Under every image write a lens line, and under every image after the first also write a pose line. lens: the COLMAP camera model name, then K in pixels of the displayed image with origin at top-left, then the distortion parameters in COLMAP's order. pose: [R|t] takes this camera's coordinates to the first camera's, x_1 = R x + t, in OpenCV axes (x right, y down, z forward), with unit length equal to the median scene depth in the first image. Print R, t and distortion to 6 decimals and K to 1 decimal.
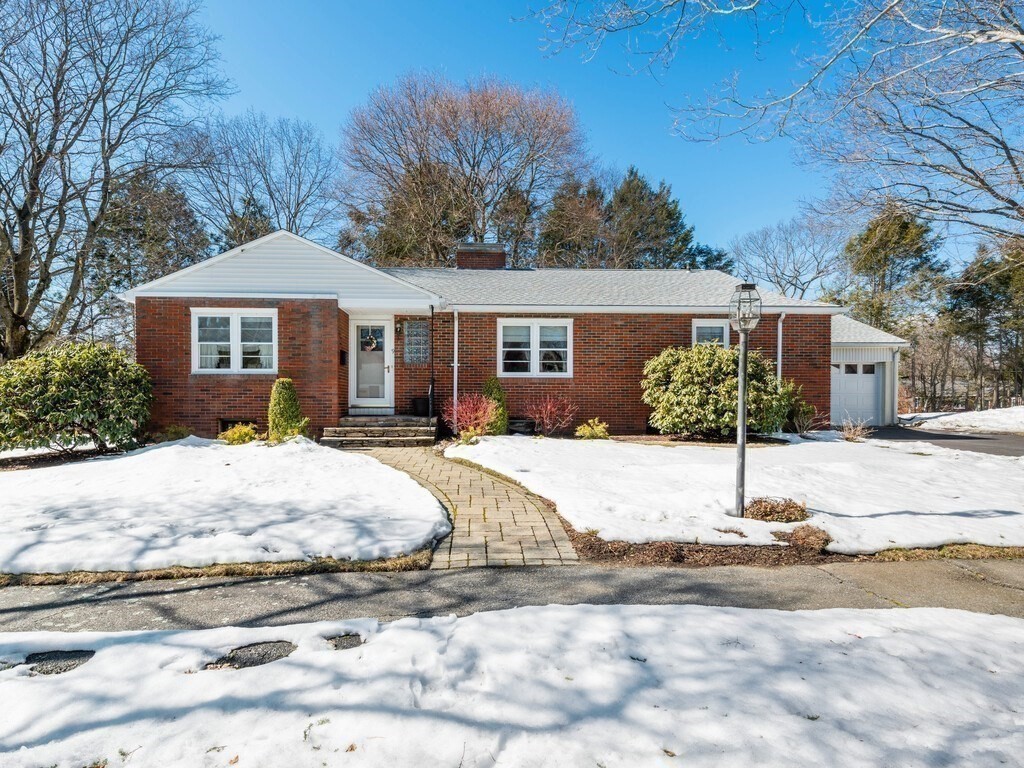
lens RADIAL K [[580.4, 0, 516.9], [0, 580.4, 405.9], [0, 0, 1]] dist [0.004805, 0.000716]
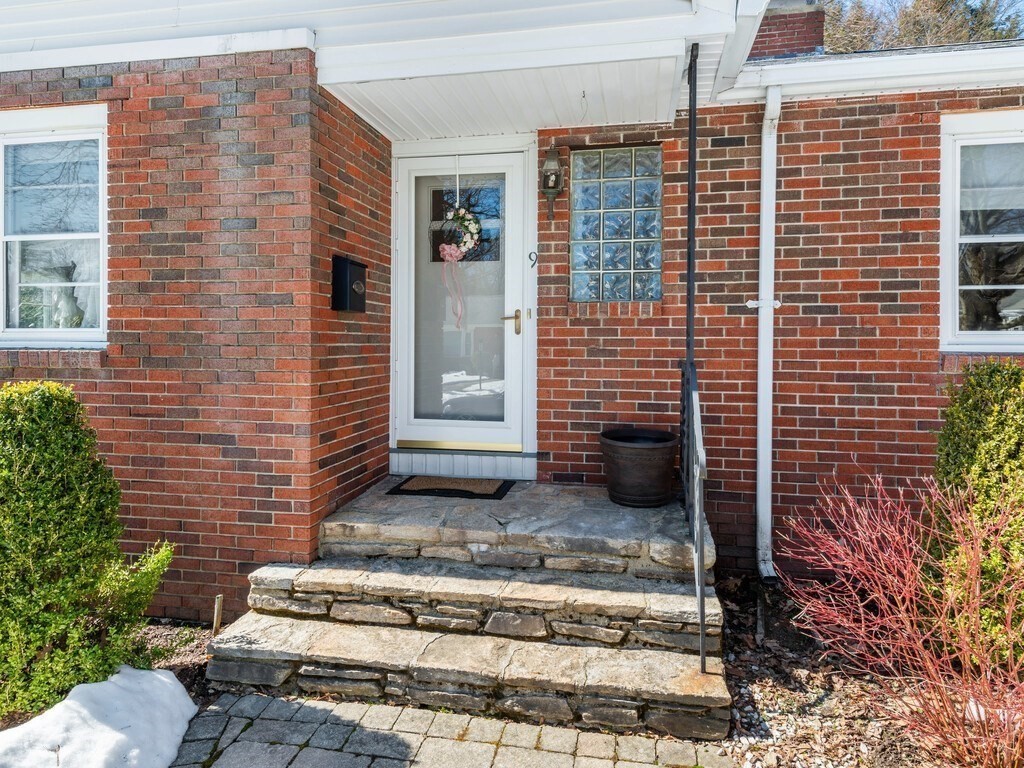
lens RADIAL K [[611.0, 0, 513.5], [0, 611.0, 344.8], [0, 0, 1]] dist [0.000006, 0.000009]
pose [[0.964450, 0.005907, -0.264200, -0.143624], [-0.004194, 0.999966, 0.007047, -0.054417], [0.264232, -0.005688, 0.964442, 0.710161]]
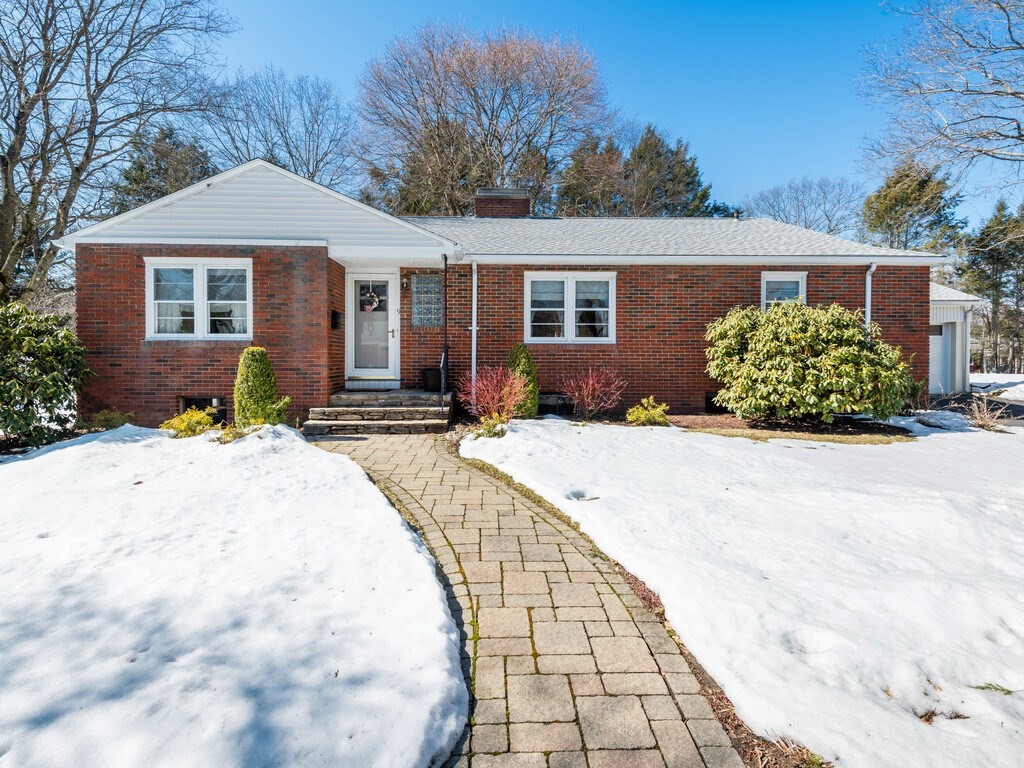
lens RADIAL K [[518.9, 0, 508.5], [0, 518.9, 368.4], [0, 0, 1]] dist [0.011348, -0.000261]
pose [[0.999314, 0.004403, -0.036781, -0.030455], [-0.003600, 0.999755, 0.021845, -0.030380], [0.036868, -0.021697, 0.999085, 0.270046]]
